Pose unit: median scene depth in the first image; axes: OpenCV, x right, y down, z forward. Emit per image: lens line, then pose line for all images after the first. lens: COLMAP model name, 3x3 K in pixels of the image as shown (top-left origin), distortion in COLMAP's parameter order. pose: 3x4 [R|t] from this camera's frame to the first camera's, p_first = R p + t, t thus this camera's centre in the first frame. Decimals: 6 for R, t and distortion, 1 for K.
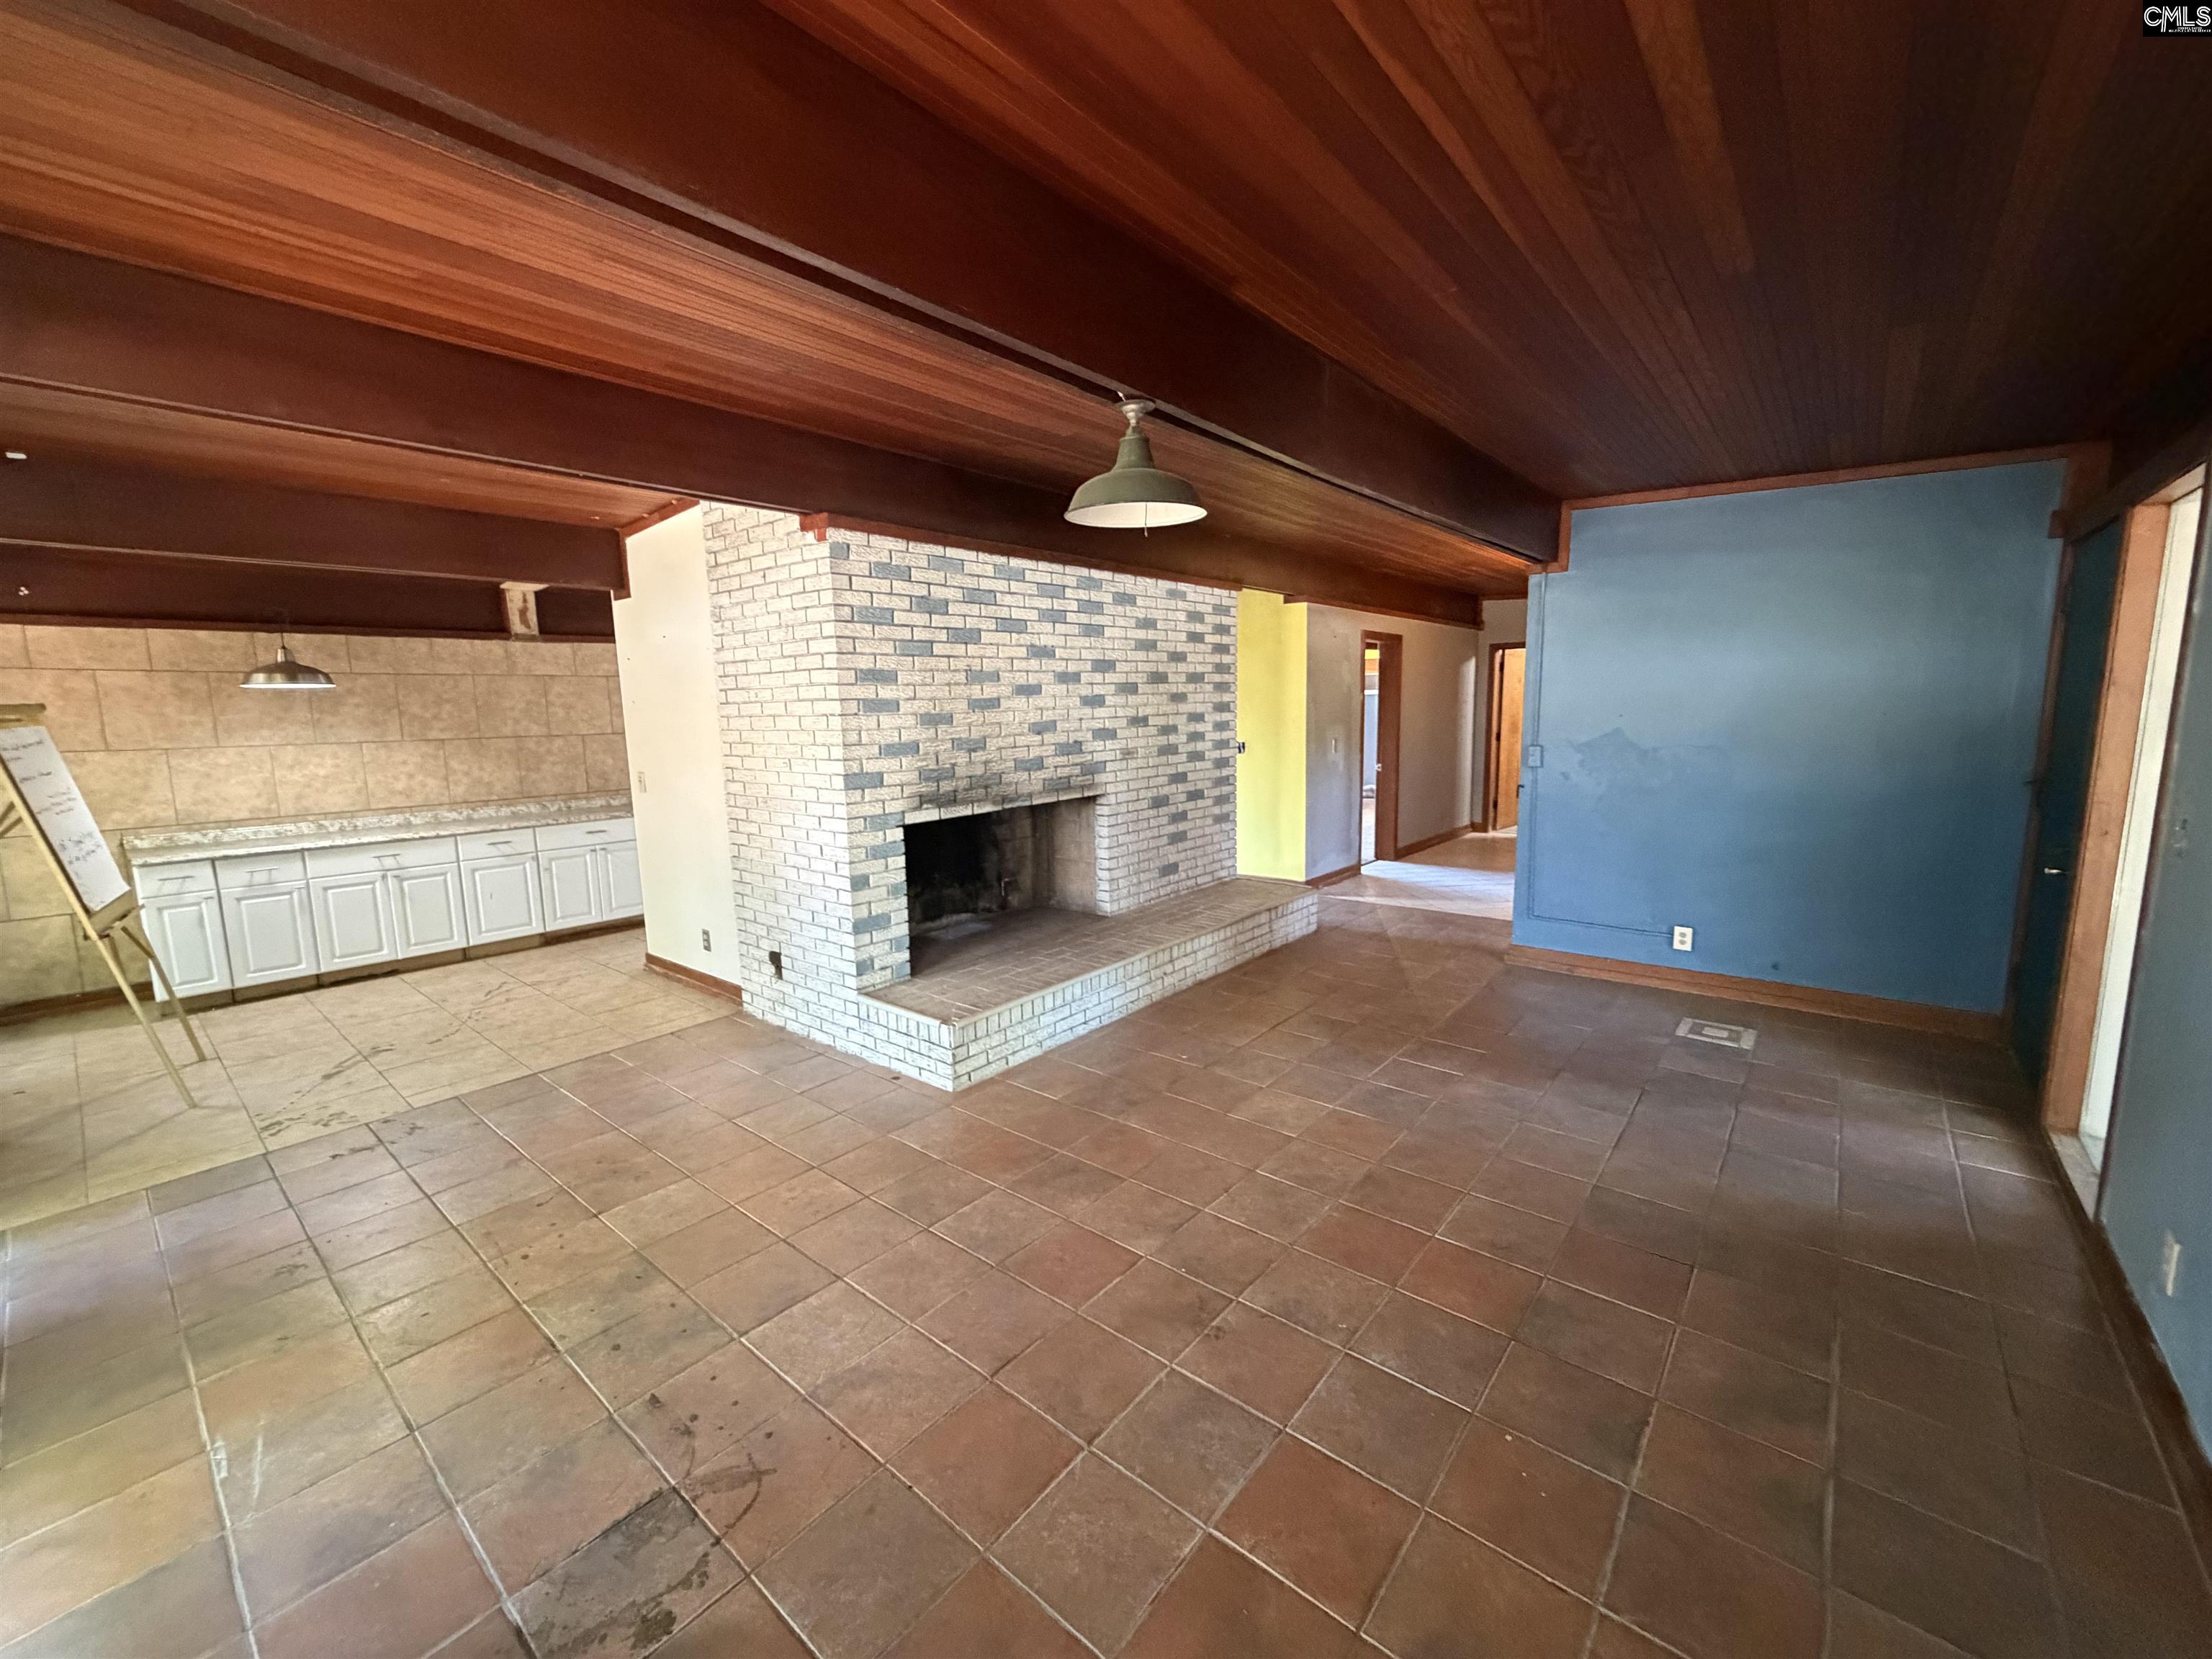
lens RADIAL K [[878.2, 0, 1106.0], [0, 878.2, 829.5], [0, 0, 1]] dist [-0.001313, -0.000067]
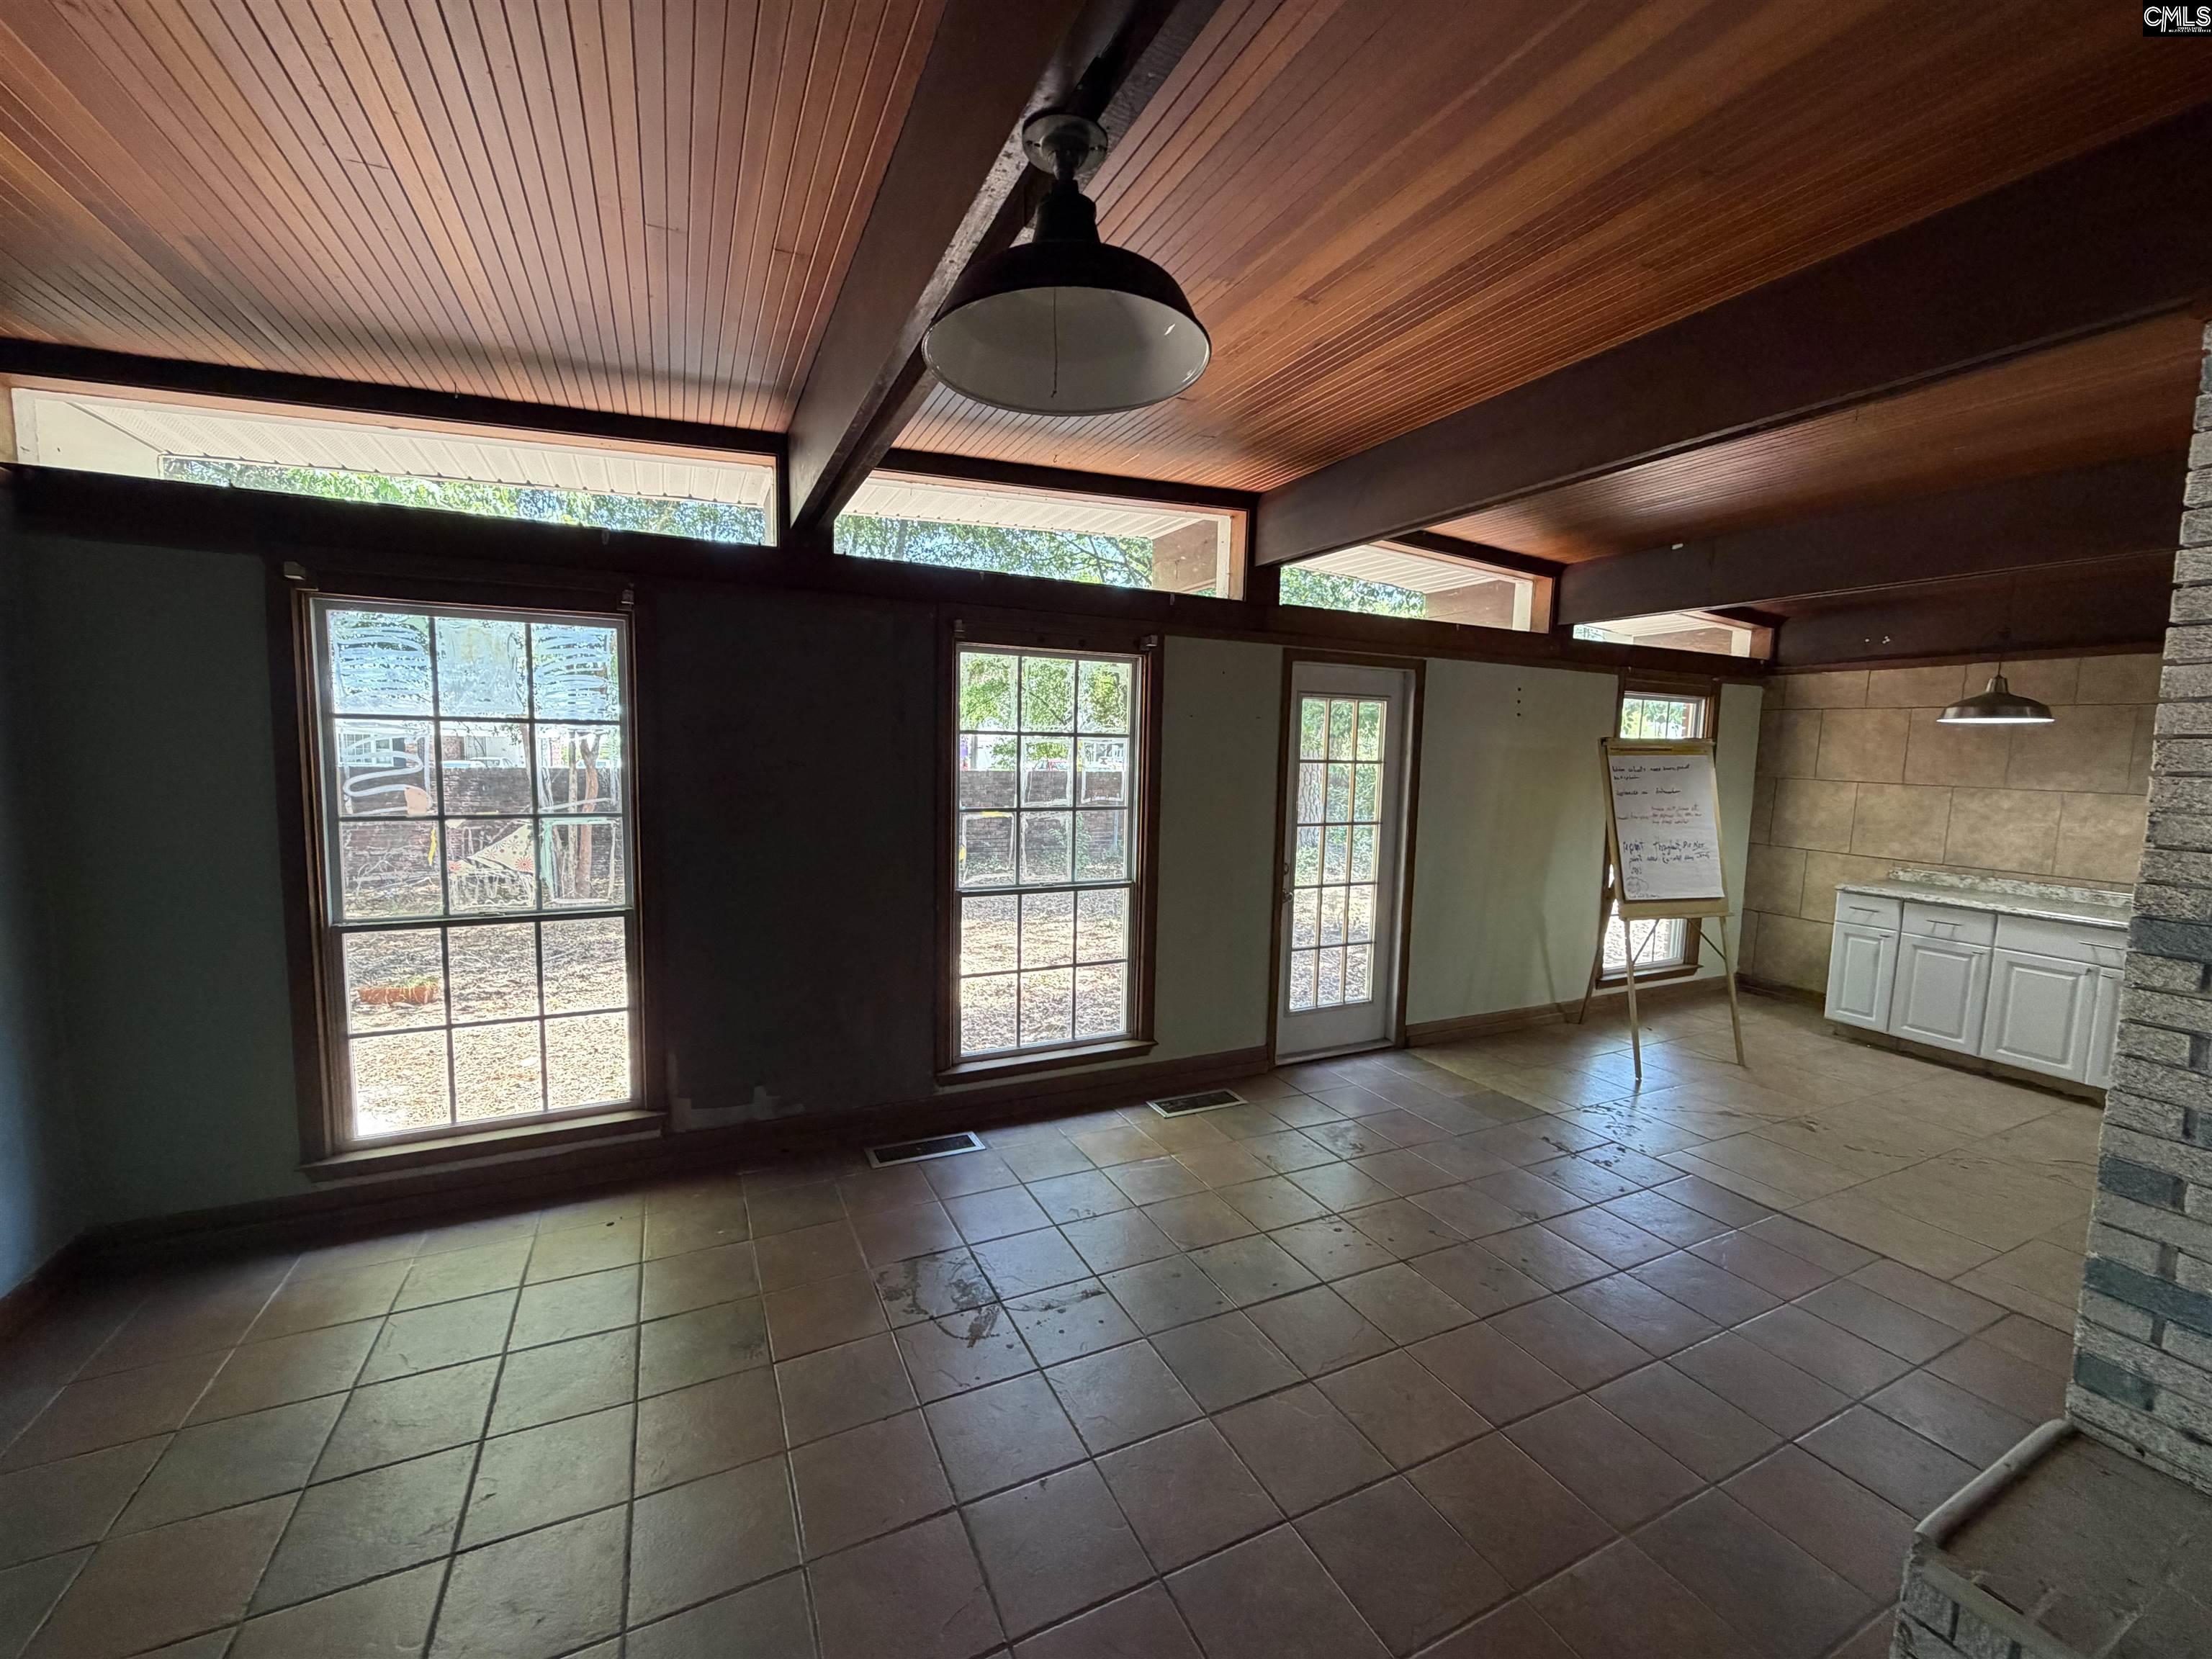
lens RADIAL K [[894.5, 0, 1106.0], [0, 894.5, 829.5], [0, 0, 1]] dist [0.000937, 0.000089]
pose [[-0.415219, 0.098519, -0.904371, 0.223830], [-0.142310, 0.974846, 0.171534, -0.082179], [0.898522, 0.199925, -0.390754, 0.554048]]
